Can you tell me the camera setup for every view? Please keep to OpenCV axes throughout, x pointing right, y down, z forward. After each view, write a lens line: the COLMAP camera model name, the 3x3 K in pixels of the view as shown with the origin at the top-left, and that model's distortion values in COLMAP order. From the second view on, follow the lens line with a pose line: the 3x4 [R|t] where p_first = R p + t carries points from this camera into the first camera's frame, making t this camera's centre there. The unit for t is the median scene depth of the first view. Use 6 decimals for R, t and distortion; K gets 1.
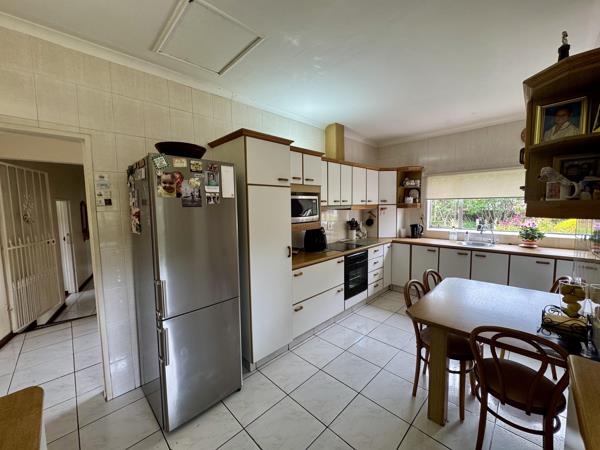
lens RADIAL K [[236.3, 0, 295.3], [0, 236.3, 225.0], [0, 0, 1]] dist [0.000823, 0.000040]
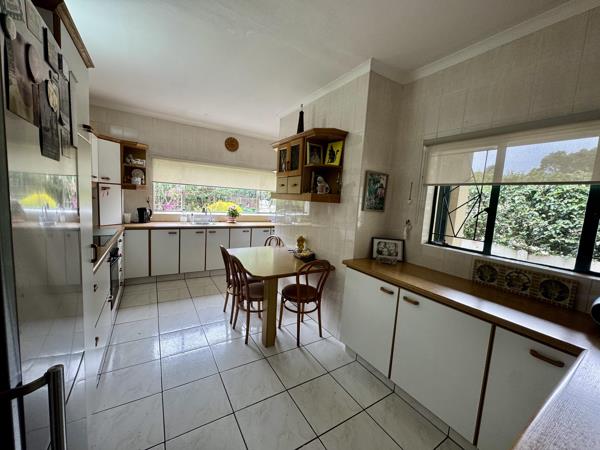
lens RADIAL K [[236.3, 0, 295.3], [0, 236.3, 225.0], [0, 0, 1]] dist [0.000823, 0.000040]
pose [[0.222228, -0.084273, 0.971346, -0.267254], [0.011887, 0.996418, 0.083729, -0.006330], [-0.974922, -0.007060, 0.222434, 0.216880]]
